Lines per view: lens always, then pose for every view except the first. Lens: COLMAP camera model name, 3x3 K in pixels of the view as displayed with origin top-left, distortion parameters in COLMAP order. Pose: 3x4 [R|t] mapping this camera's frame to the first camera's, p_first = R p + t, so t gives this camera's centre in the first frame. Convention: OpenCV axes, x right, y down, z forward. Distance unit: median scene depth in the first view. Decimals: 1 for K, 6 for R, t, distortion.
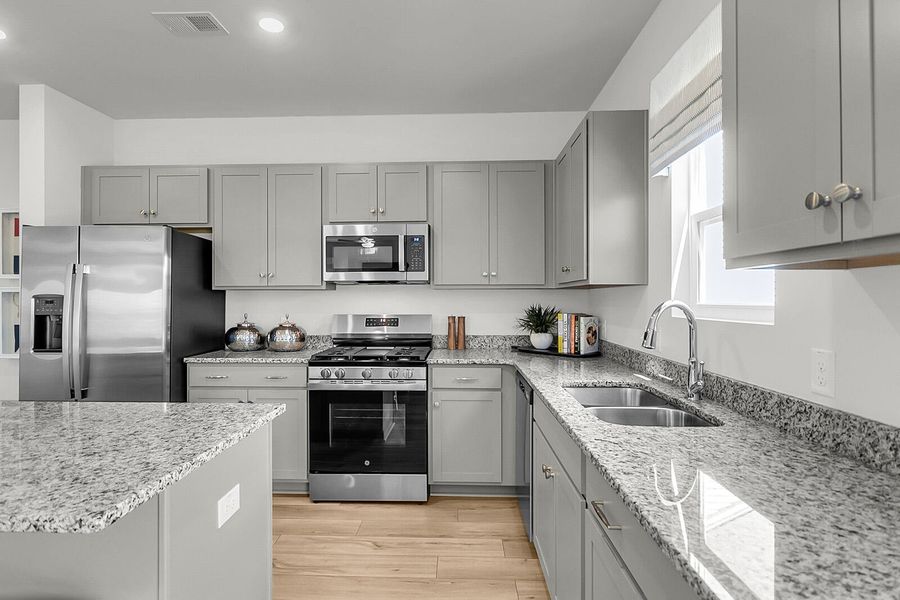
lens RADIAL K [[451.3, 0, 436.4], [0, 451.3, 300.3], [0, 0, 1]] dist [0.000979, 0.000740]
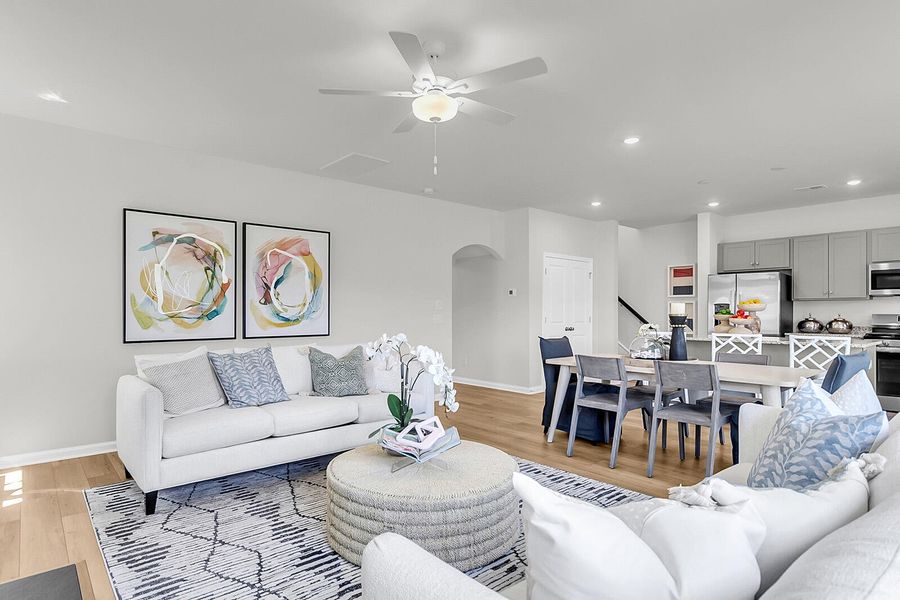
lens RADIAL K [[481.3, 0, 448.5], [0, 481.3, 312.8], [0, 0, 1]] dist [0.003217, 0.000959]
pose [[0.686365, 0.005203, -0.727238, 0.002432], [-0.001272, 0.999981, 0.005954, 0.018933], [0.727256, -0.003161, 0.686359, -1.525748]]
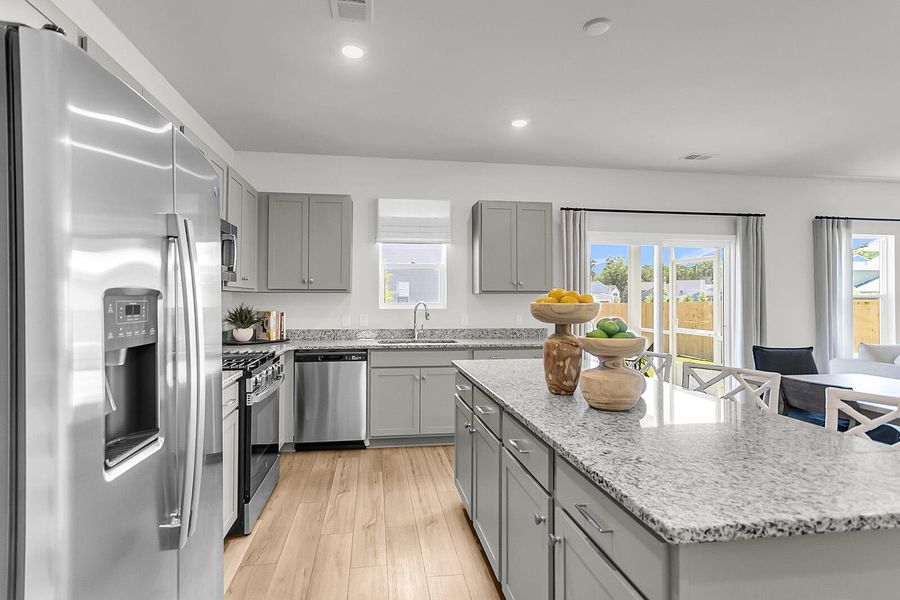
lens RADIAL K [[451.3, 0, 436.4], [0, 451.3, 300.3], [0, 0, 1]] dist [0.000979, 0.000740]
pose [[-0.182256, 0.001116, 0.983250, -1.069544], [-0.004739, 0.999987, -0.002013, -0.003206], [-0.983240, -0.005026, -0.182248, 0.719076]]
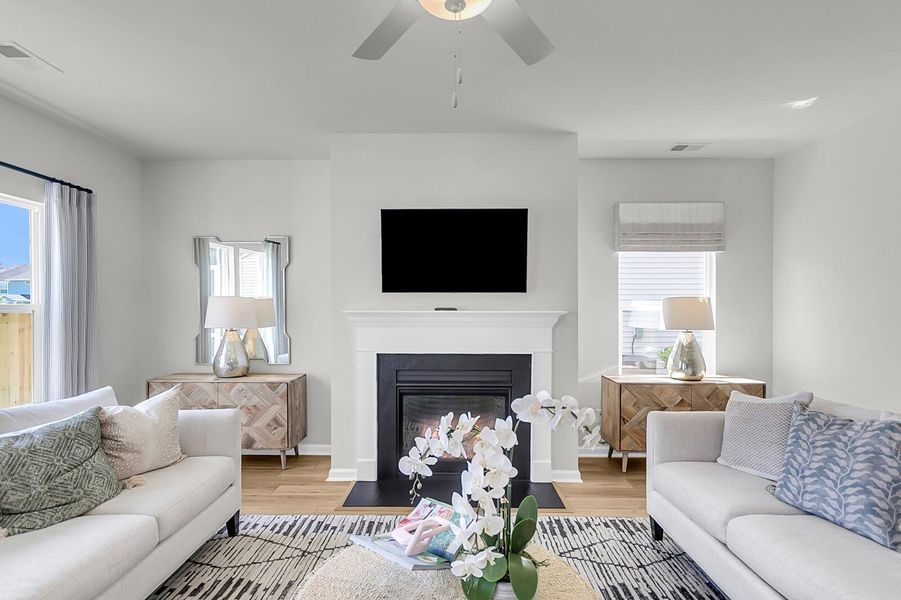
lens RADIAL K [[439.5, 0, 447.8], [0, 439.5, 311.2], [0, 0, 1]] dist [0.001225, 0.000738]
pose [[-0.999673, 0.000619, -0.025553, -0.609001], [0.000495, 0.999988, 0.004861, -0.023202], [0.025555, 0.004847, -0.999662, -0.543875]]
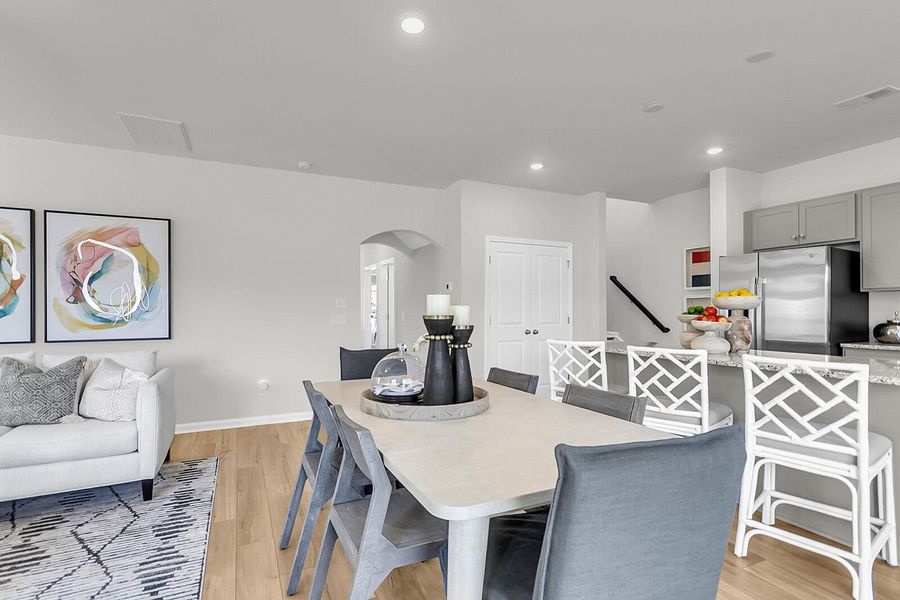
lens RADIAL K [[438.2, 0, 445.0], [0, 438.2, 307.5], [0, 0, 1]] dist [-0.001128, 0.008541]
pose [[0.461030, -0.004233, -0.887374, 0.045354], [0.002838, 0.999991, -0.003296, 0.020493], [0.887380, -0.000998, 0.461038, -0.554823]]
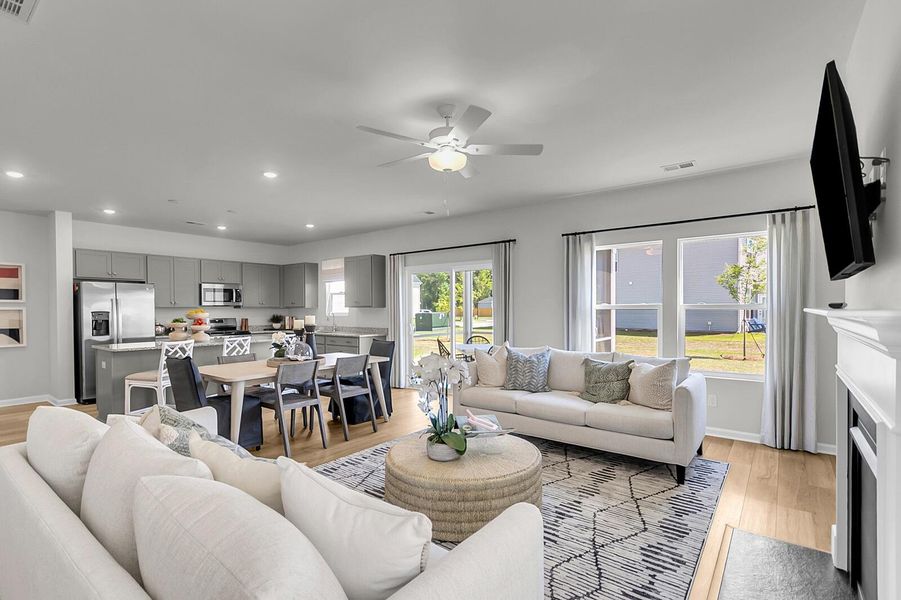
lens RADIAL K [[427.4, 0, 443.6], [0, 427.4, 304.0], [0, 0, 1]] dist [0.001718, 0.000367]
pose [[0.589801, 0.008713, 0.807502, -1.365733], [0.001844, 0.999925, -0.012136, -0.017192], [-0.807546, 0.008647, 0.589741, -1.494094]]
